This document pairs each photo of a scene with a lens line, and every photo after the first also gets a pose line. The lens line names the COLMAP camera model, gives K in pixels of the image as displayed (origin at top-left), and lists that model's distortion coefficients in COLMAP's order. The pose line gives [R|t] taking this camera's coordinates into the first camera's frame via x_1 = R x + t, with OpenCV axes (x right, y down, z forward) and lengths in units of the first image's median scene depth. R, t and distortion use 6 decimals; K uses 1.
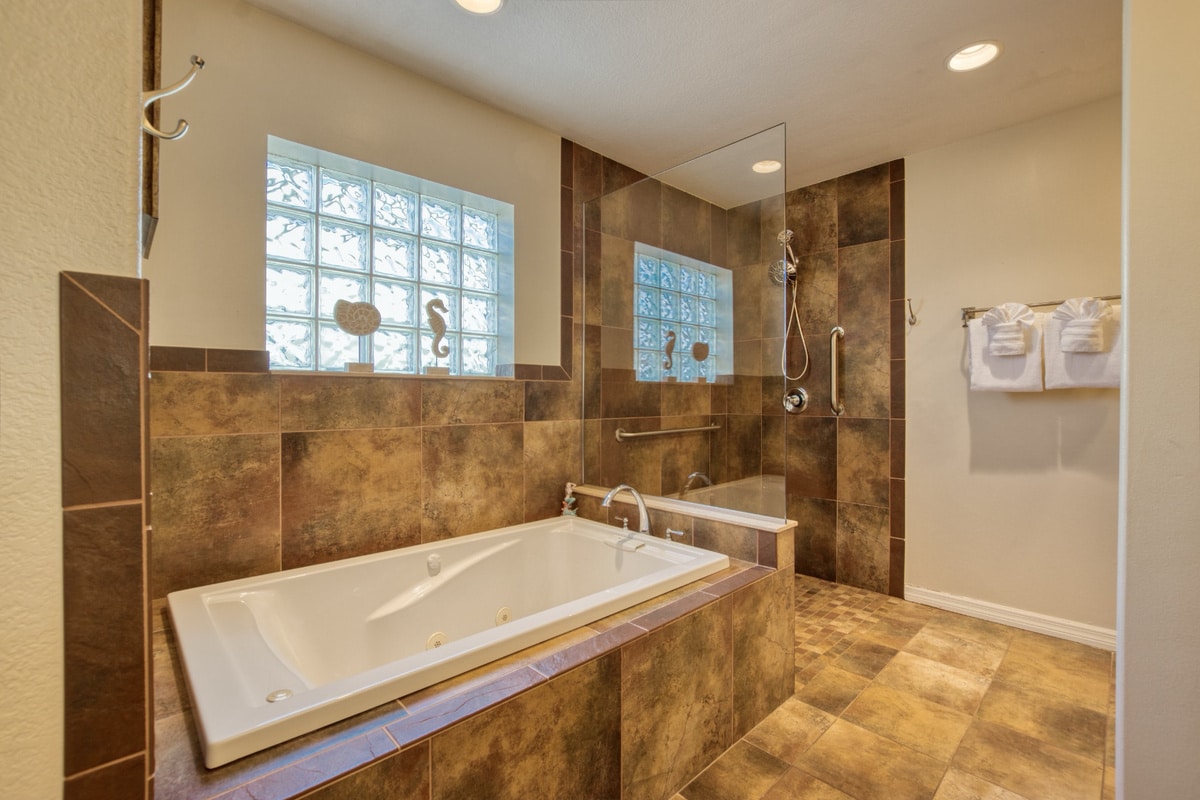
lens RADIAL K [[519.2, 0, 622.8], [0, 519.2, 396.0], [0, 0, 1]] dist [-0.023453, 0.000335]
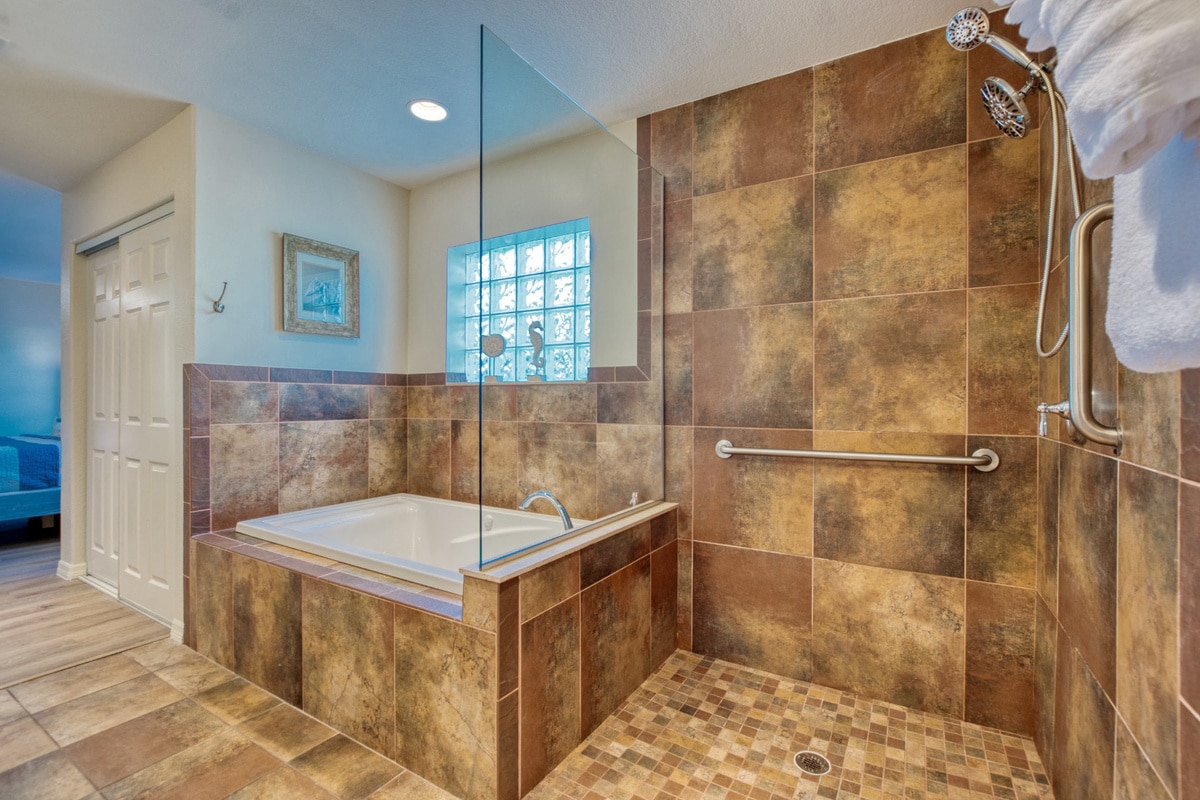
lens RADIAL K [[532.7, 0, 607.3], [0, 532.7, 401.0], [0, 0, 1]] dist [-0.014956, 0.000745]
pose [[0.246346, 0.002608, -0.969179, 0.903059], [-0.001448, 0.999996, 0.002323, 0.003274], [0.969181, 0.000831, 0.246348, 0.815421]]
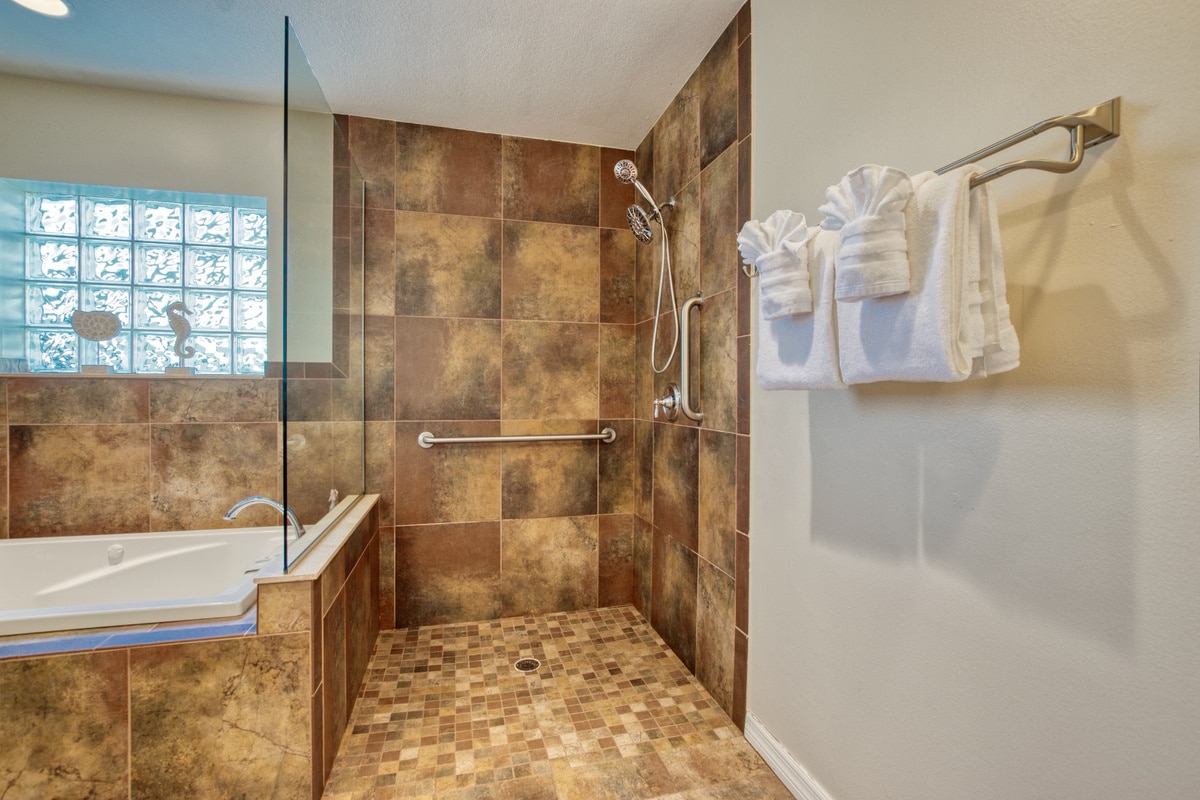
lens RADIAL K [[534.0, 0, 608.9], [0, 534.0, 396.4], [0, 0, 1]] dist [-0.027592, 0.007434]
pose [[0.871539, 0.005183, -0.490299, 0.884324], [-0.002493, 0.999978, 0.006140, -0.005166], [0.490320, -0.004129, 0.871533, 0.479589]]
